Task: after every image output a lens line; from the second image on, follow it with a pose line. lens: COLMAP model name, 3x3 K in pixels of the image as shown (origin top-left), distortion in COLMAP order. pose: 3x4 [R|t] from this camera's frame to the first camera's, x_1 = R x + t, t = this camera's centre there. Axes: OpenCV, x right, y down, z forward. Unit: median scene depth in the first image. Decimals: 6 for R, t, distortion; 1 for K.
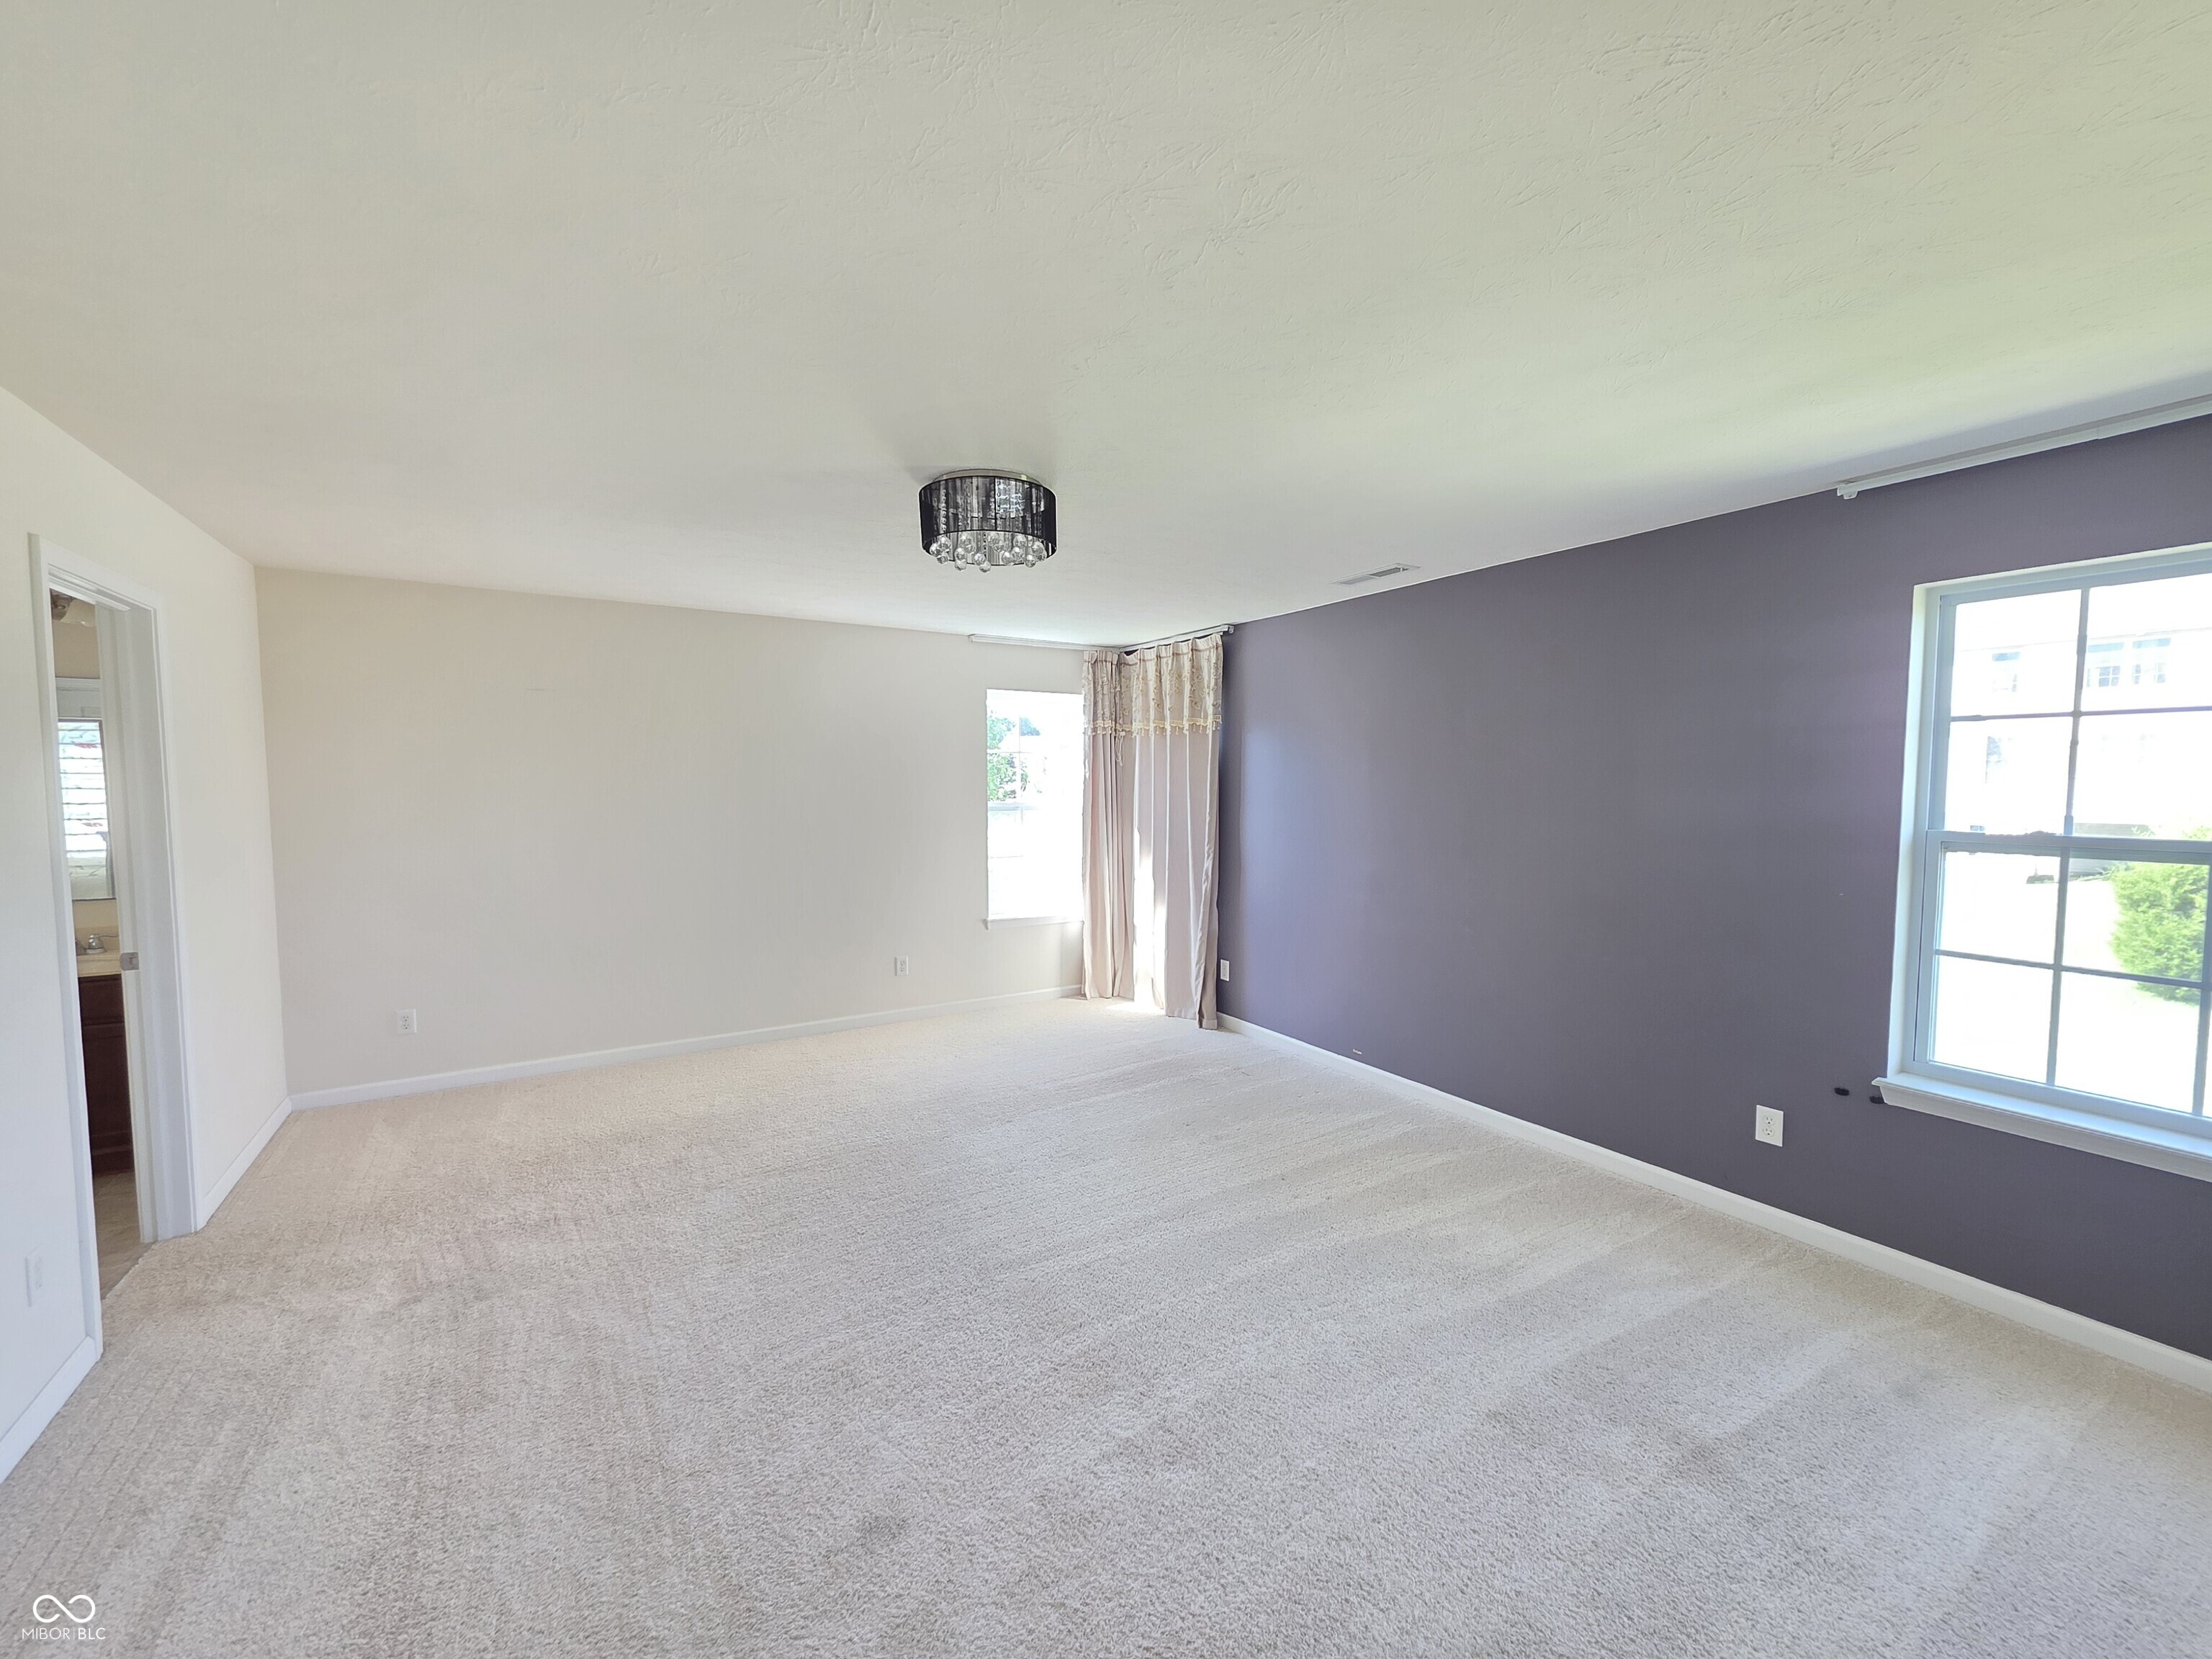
lens RADIAL K [[882.4, 0, 1111.8], [0, 882.4, 834.4], [0, 0, 1]] dist [-0.001696, 0.000248]
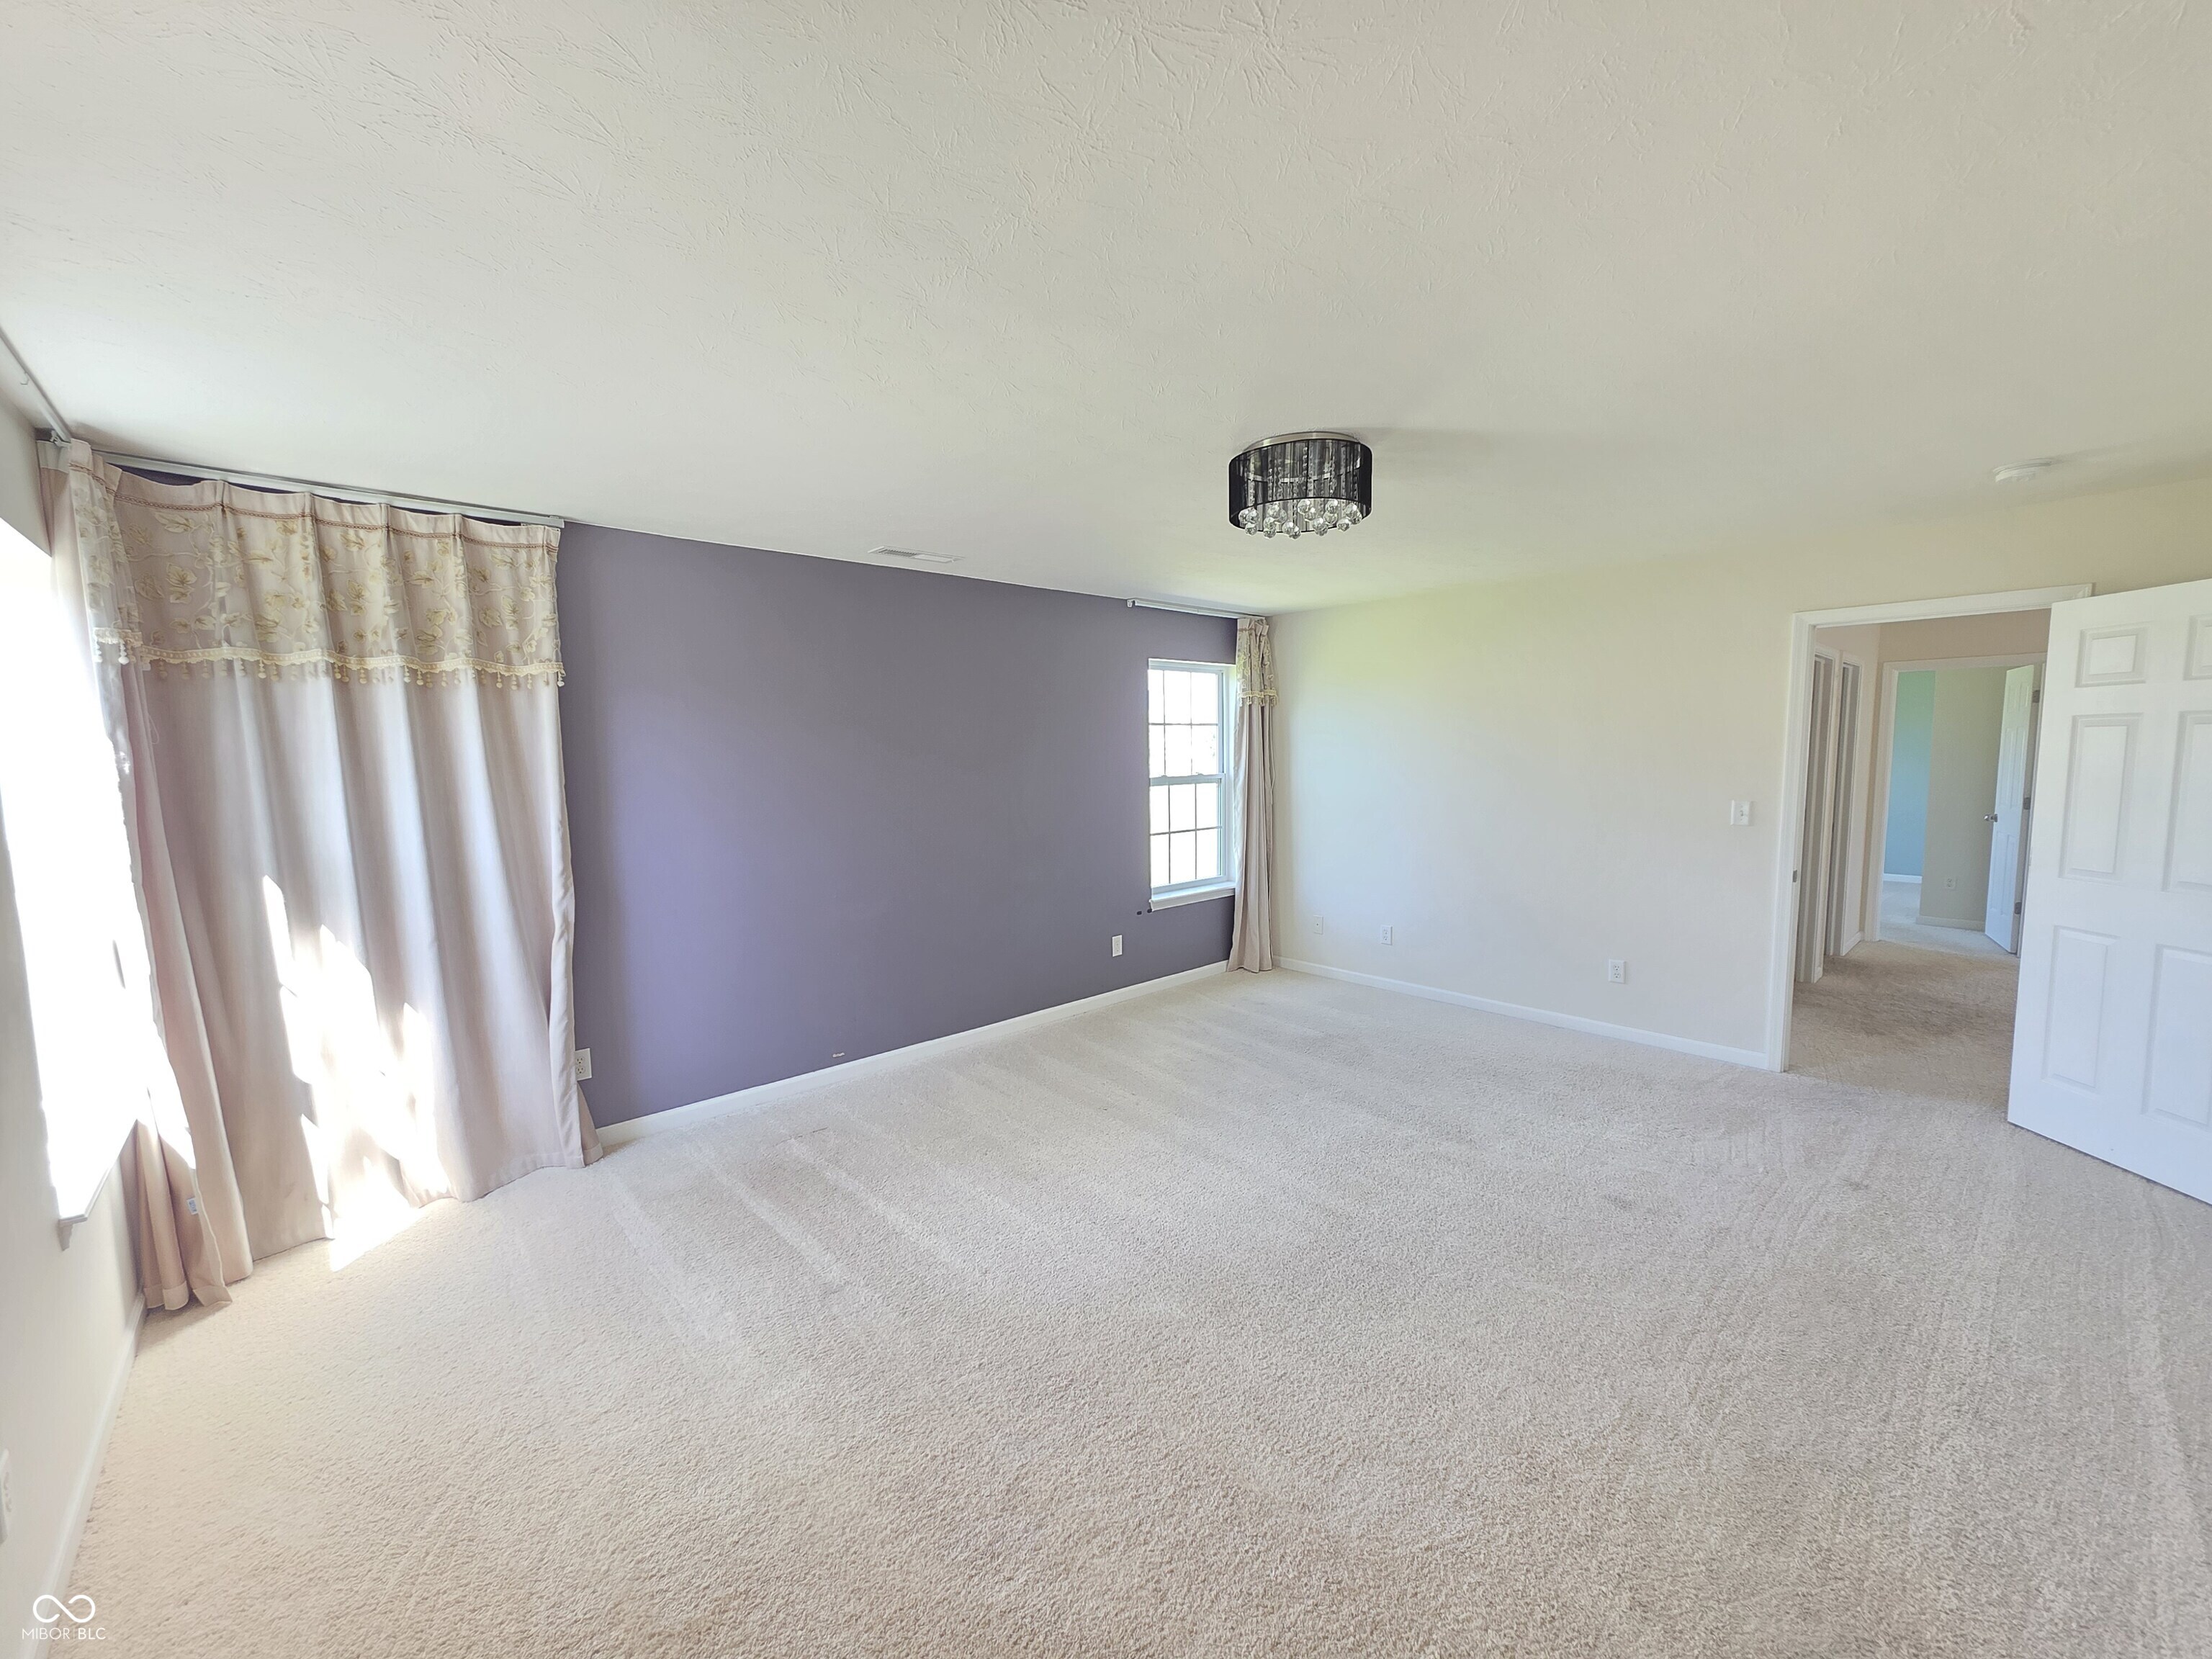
lens RADIAL K [[882.4, 0, 1111.8], [0, 882.4, 834.4], [0, 0, 1]] dist [-0.001696, 0.000248]
pose [[-0.177832, -0.089462, 0.979986, -0.711315], [0.081810, 0.991068, 0.105320, -0.061895], [-0.980654, 0.098902, -0.168924, 0.925740]]
